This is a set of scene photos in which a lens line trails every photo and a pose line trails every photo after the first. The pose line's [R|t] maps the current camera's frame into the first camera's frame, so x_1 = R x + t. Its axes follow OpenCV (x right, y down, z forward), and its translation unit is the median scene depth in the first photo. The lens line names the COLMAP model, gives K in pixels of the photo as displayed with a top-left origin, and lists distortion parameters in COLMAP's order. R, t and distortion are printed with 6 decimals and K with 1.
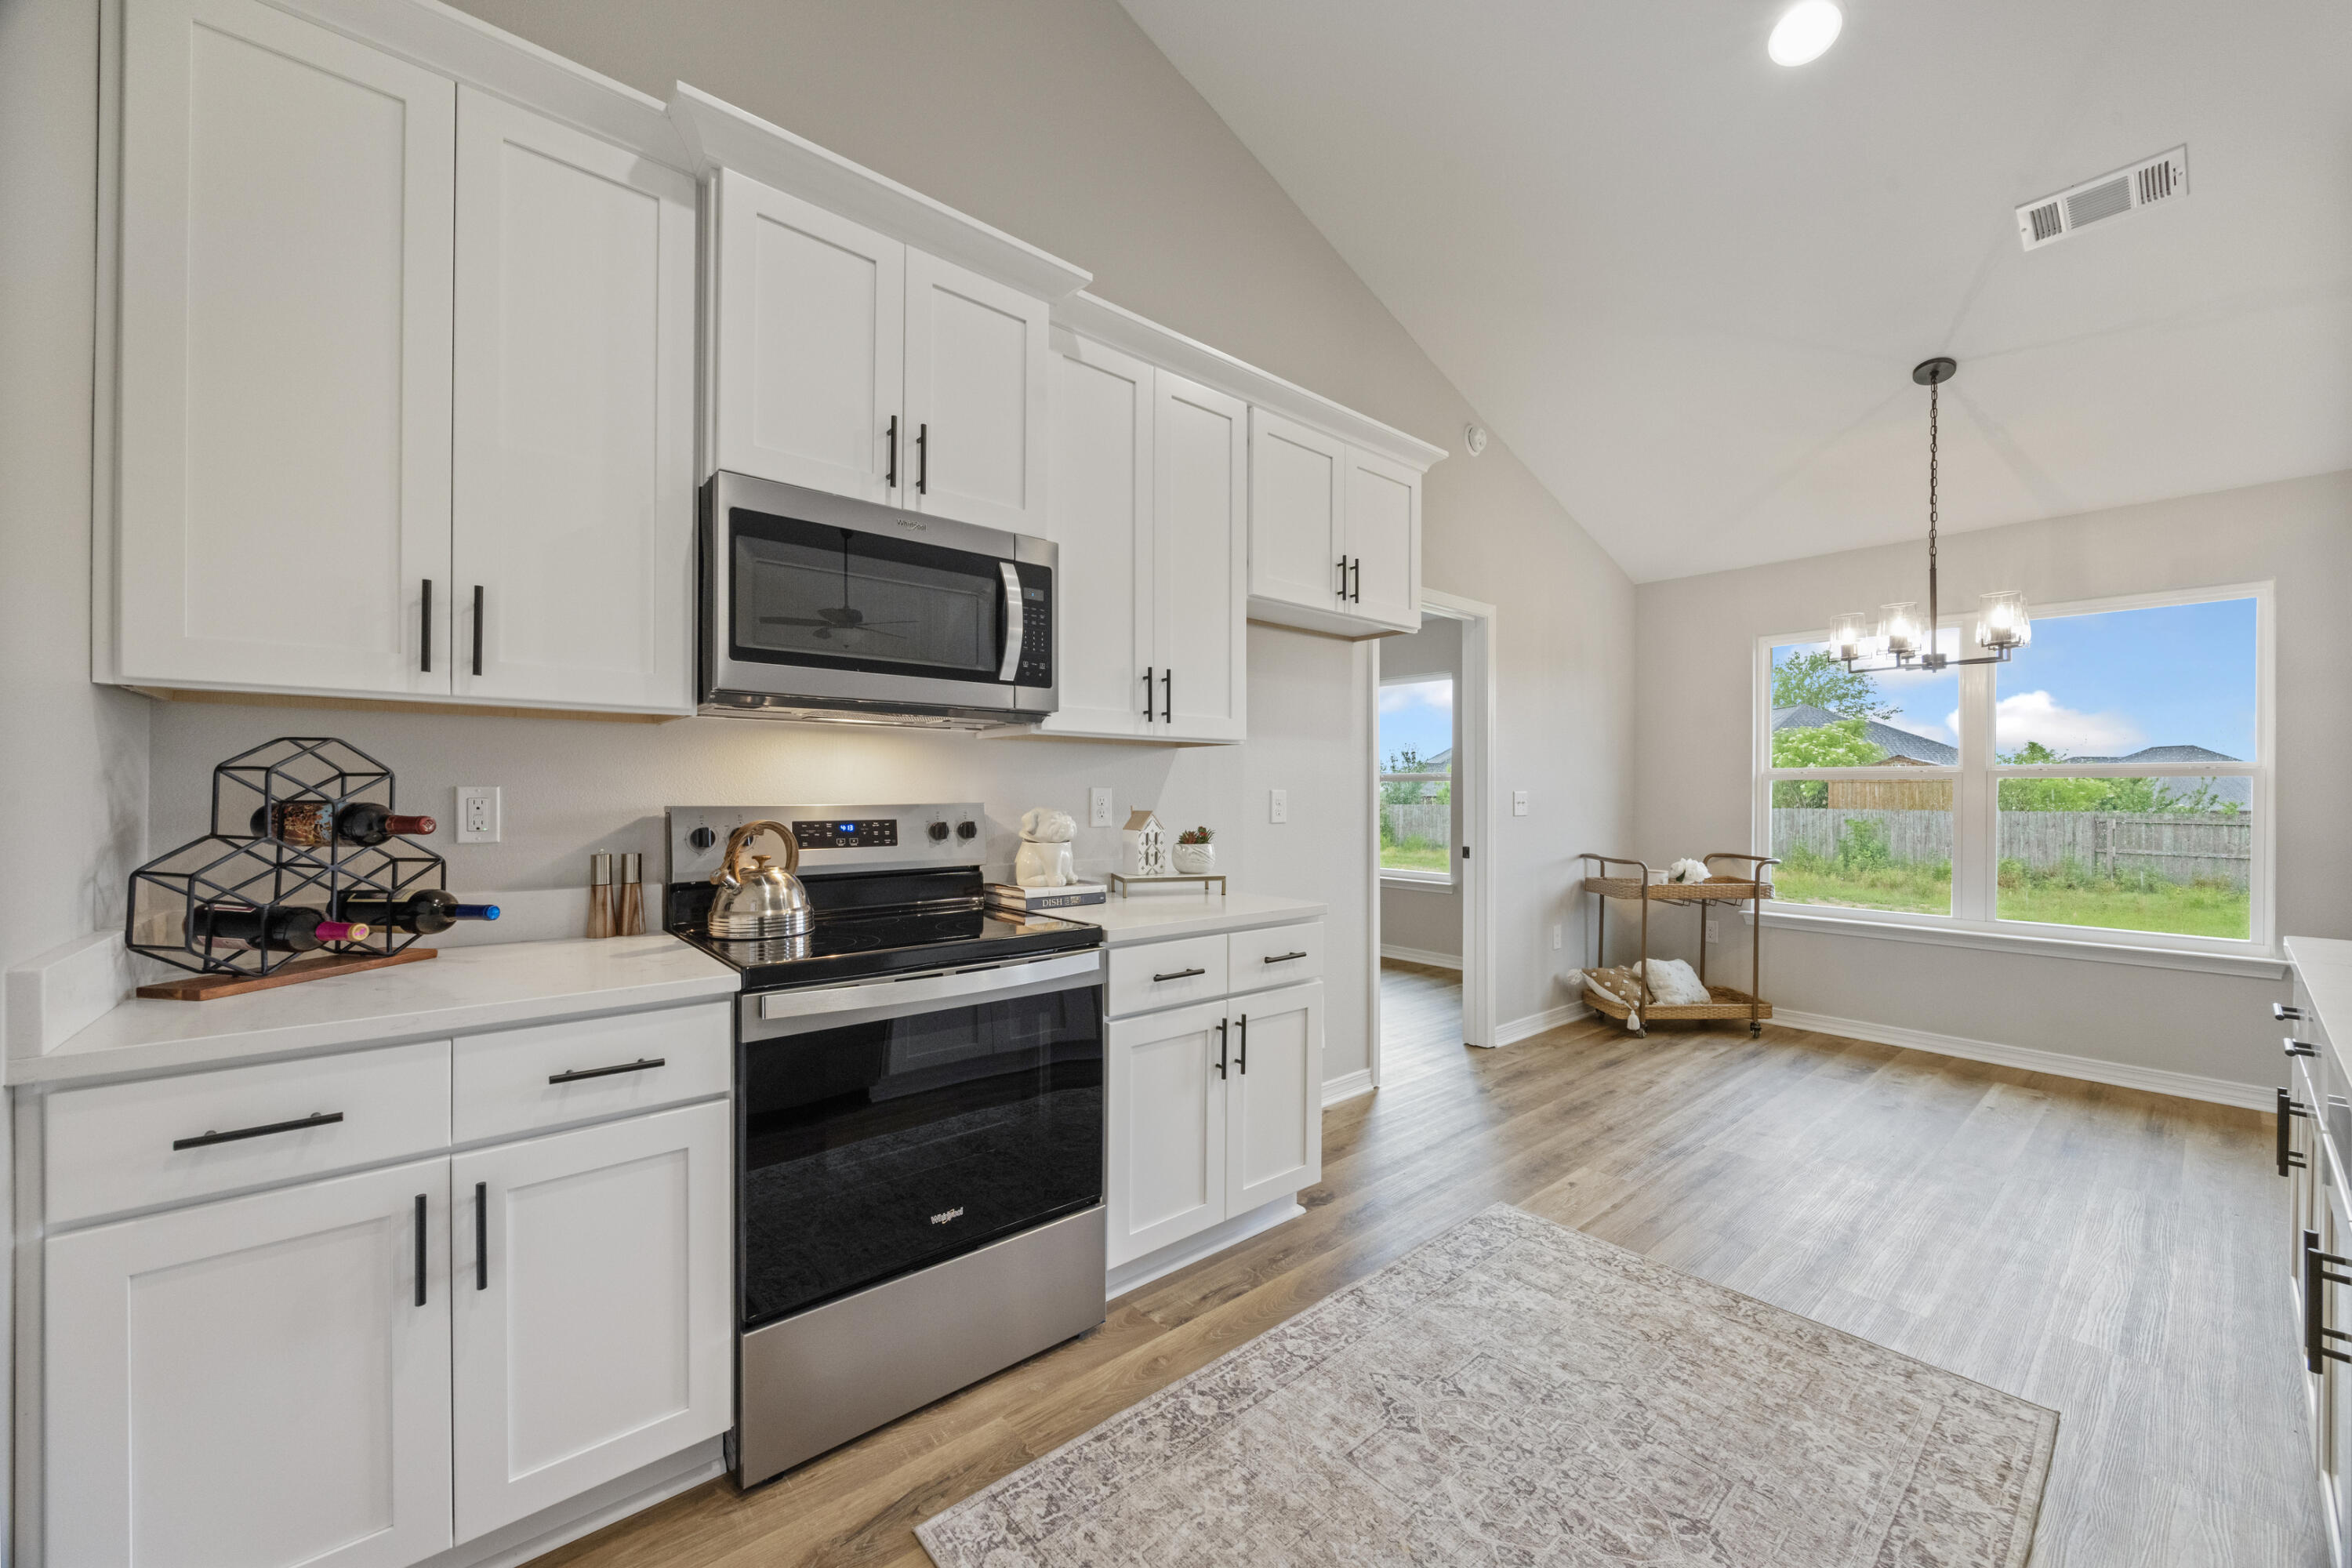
lens RADIAL K [[897.5, 0, 1180.8], [0, 897.5, 792.3], [0, 0, 1]] dist [-0.004063, 0.000741]
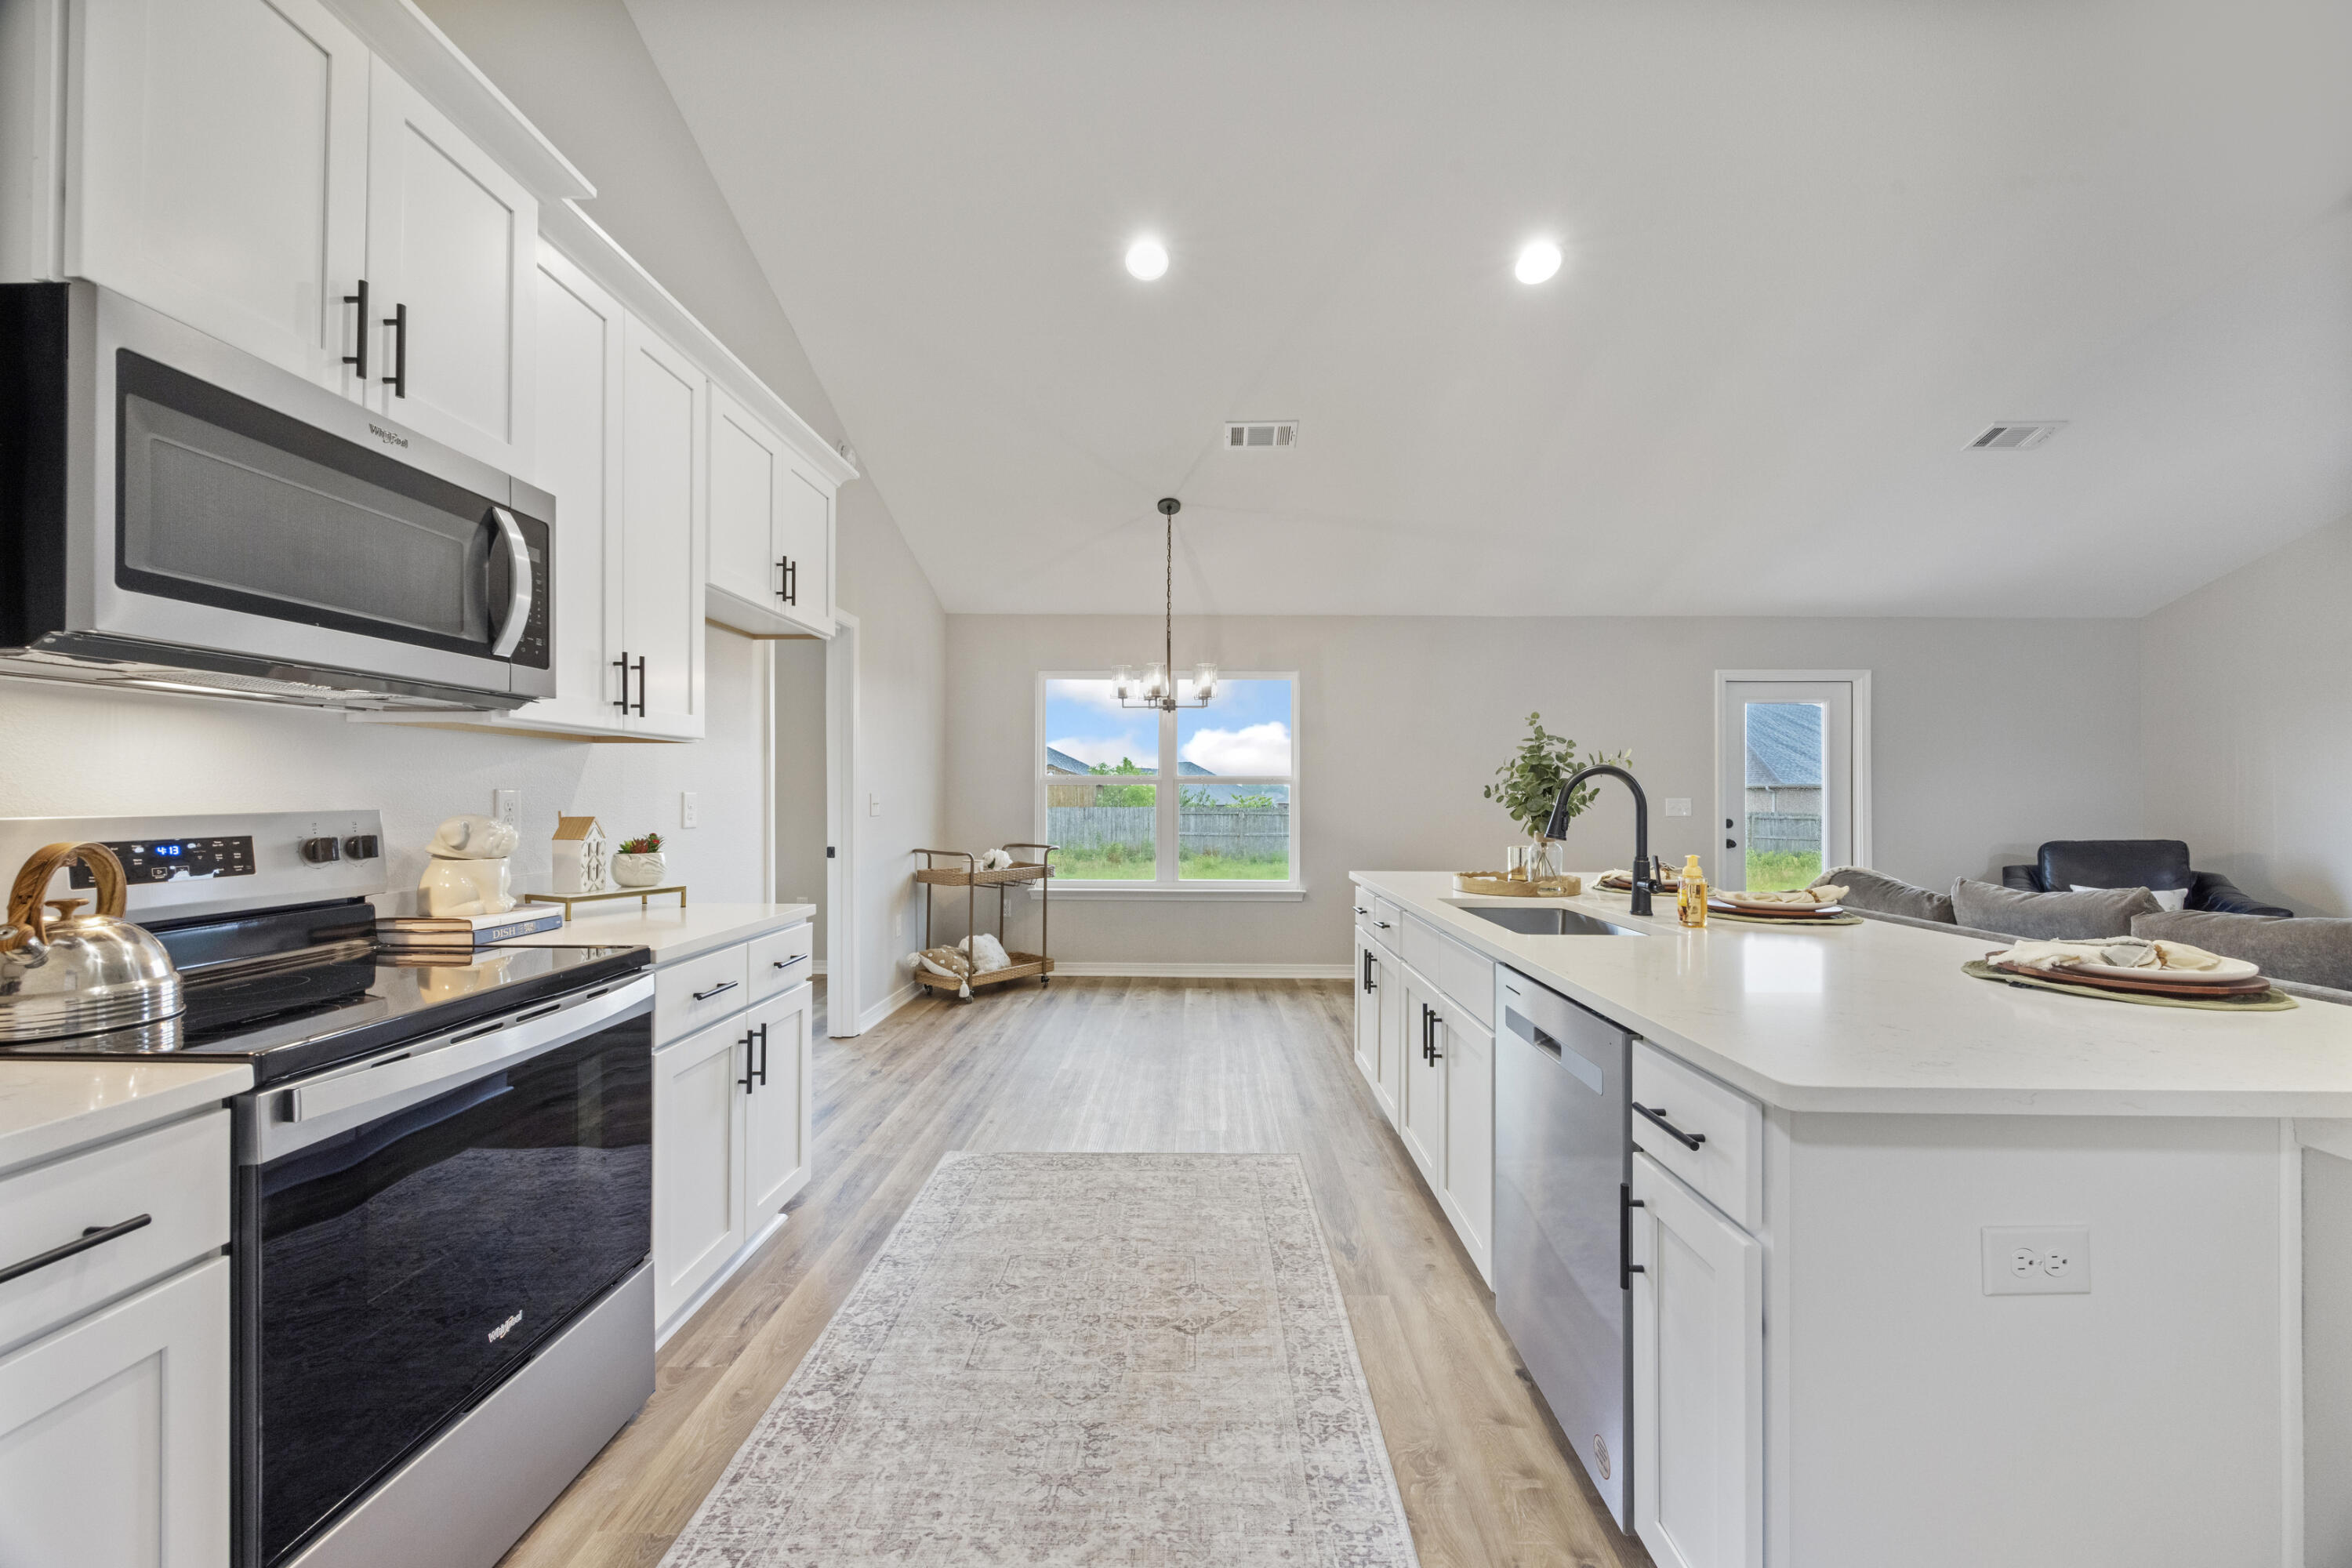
lens RADIAL K [[897.5, 0, 1192.0], [0, 897.5, 789.9], [0, 0, 1]] dist [-0.004063, 0.000741]
pose [[0.657811, 0.001609, 0.753181, -0.375093], [0.001590, 0.999993, -0.003525, -0.001267], [-0.753181, 0.003516, 0.657803, 0.011515]]
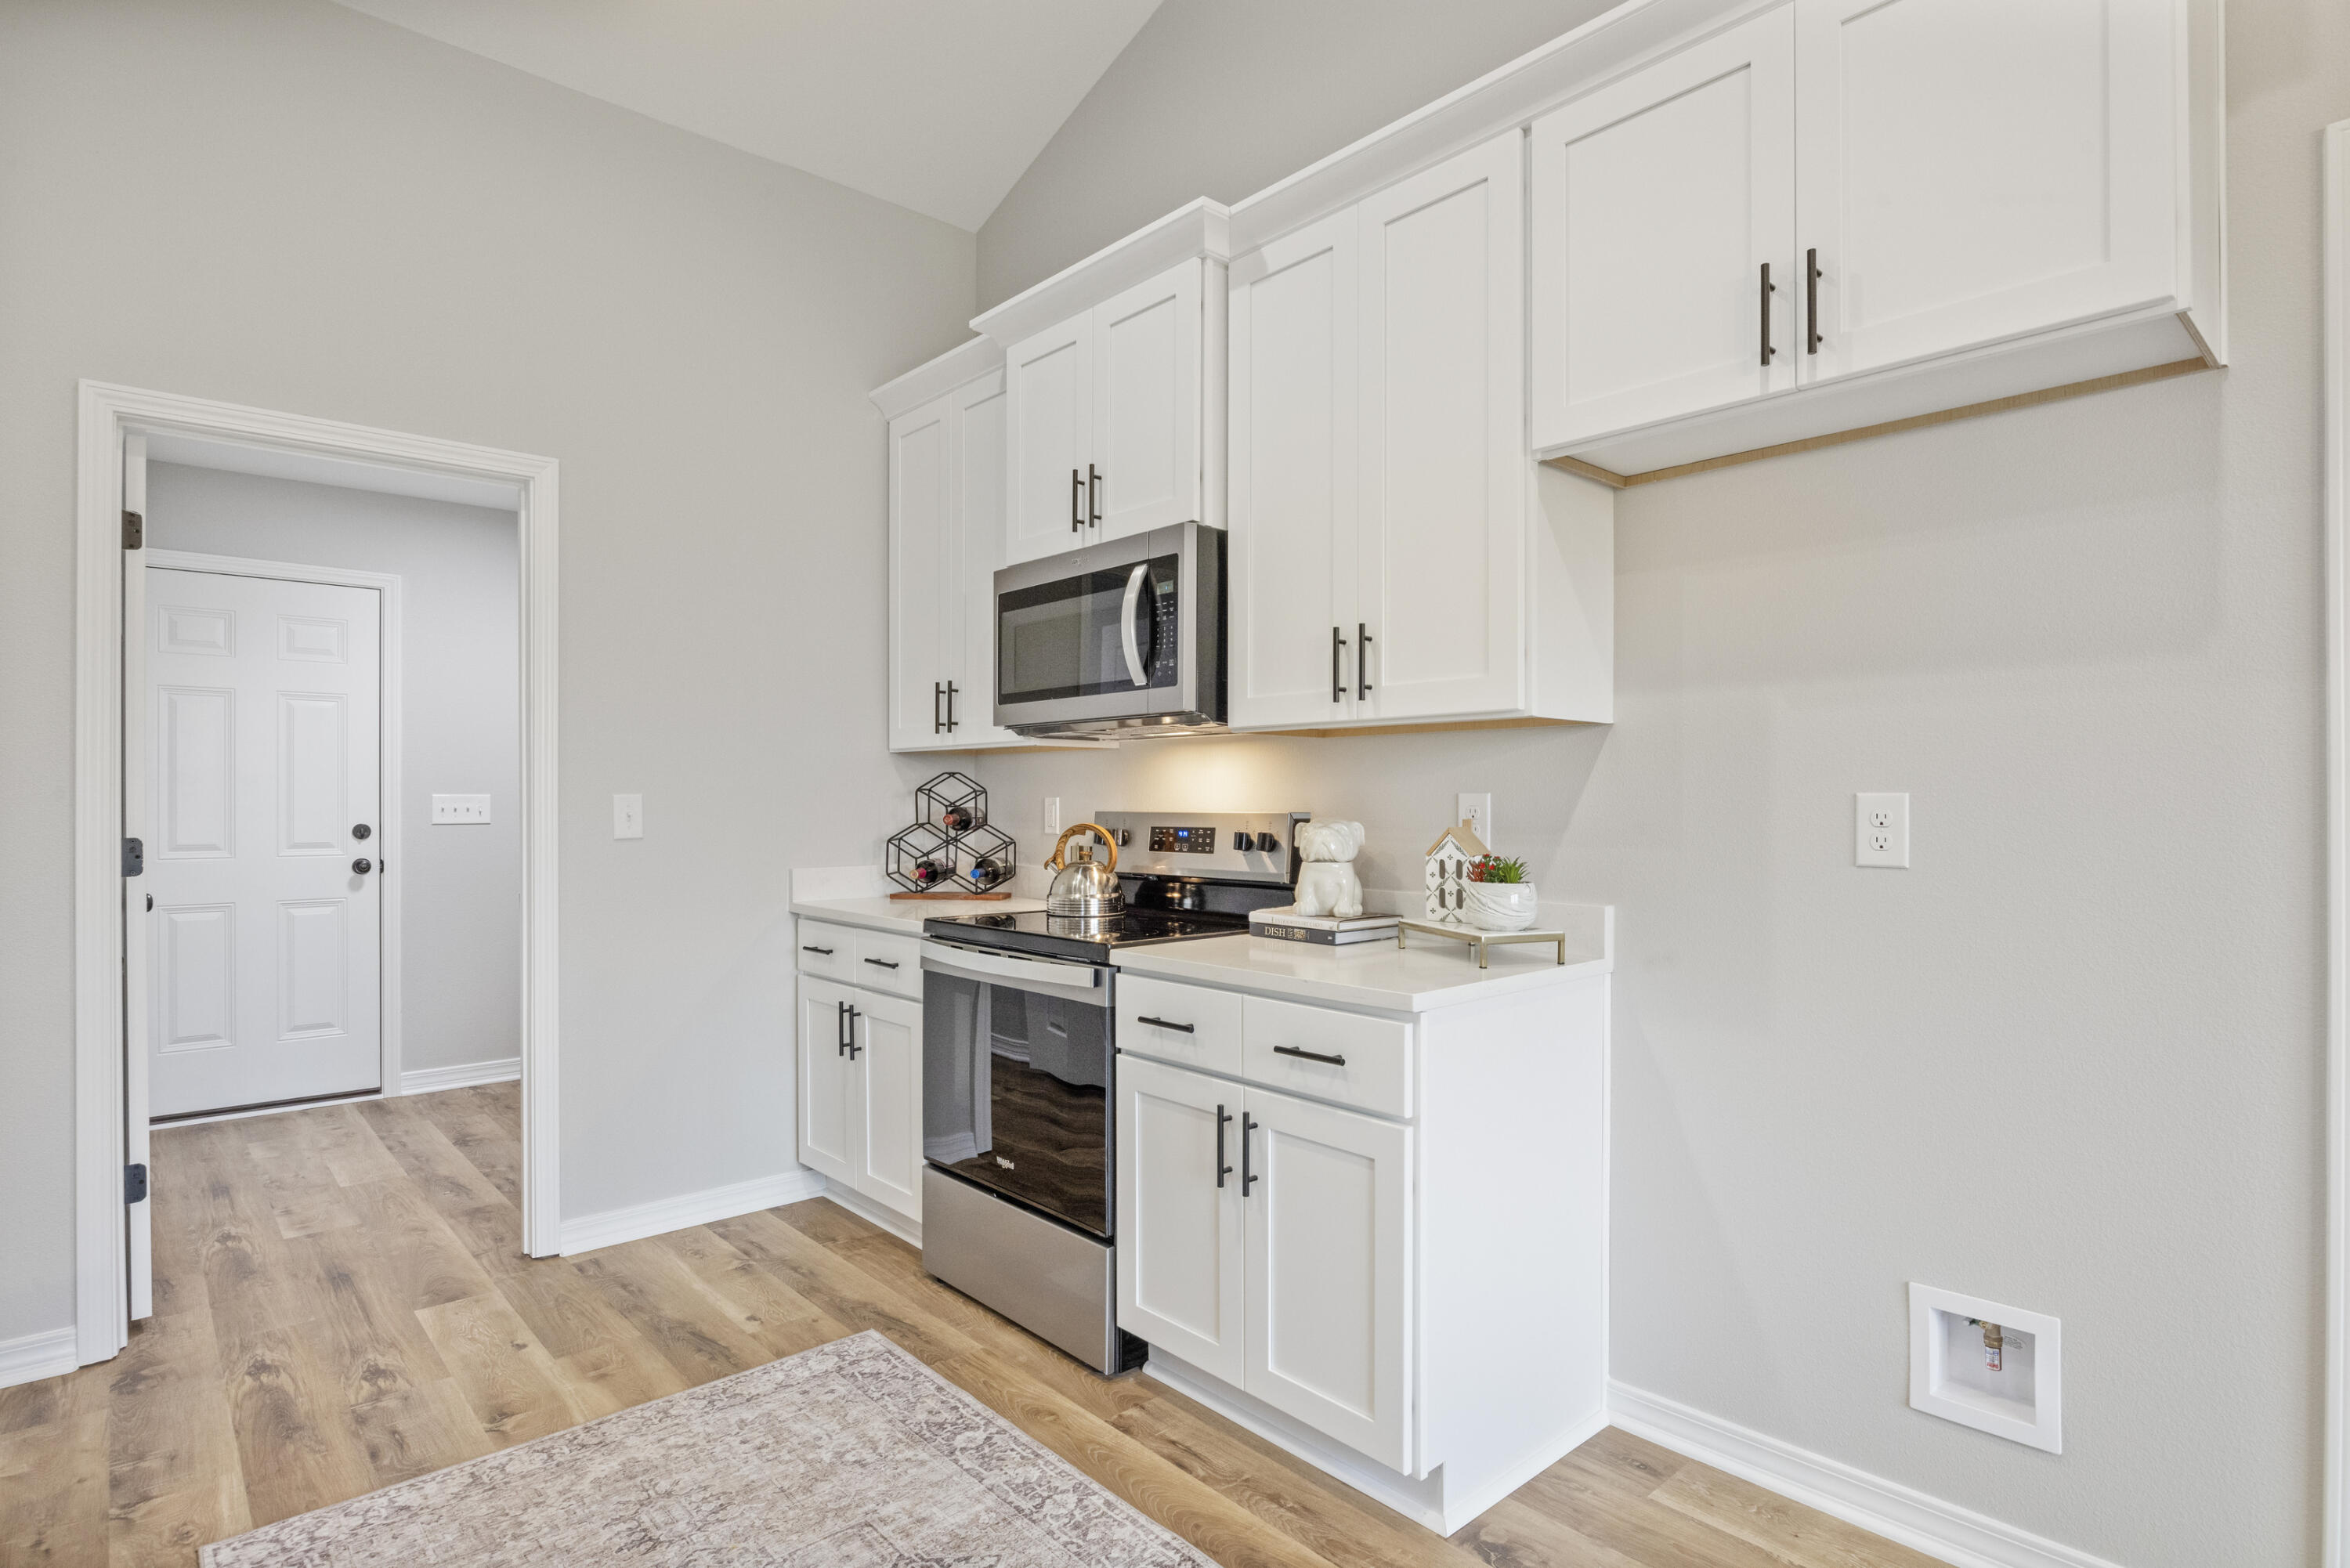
lens RADIAL K [[1201.4, 0, 1188.2], [0, 1201.4, 802.3], [0, 0, 1]] dist [-0.013308, -0.000307]
pose [[0.025956, -0.002571, -0.999660, 1.068399], [-0.001467, 0.999996, -0.002610, 0.005593], [0.999662, 0.001534, 0.025952, 0.977262]]
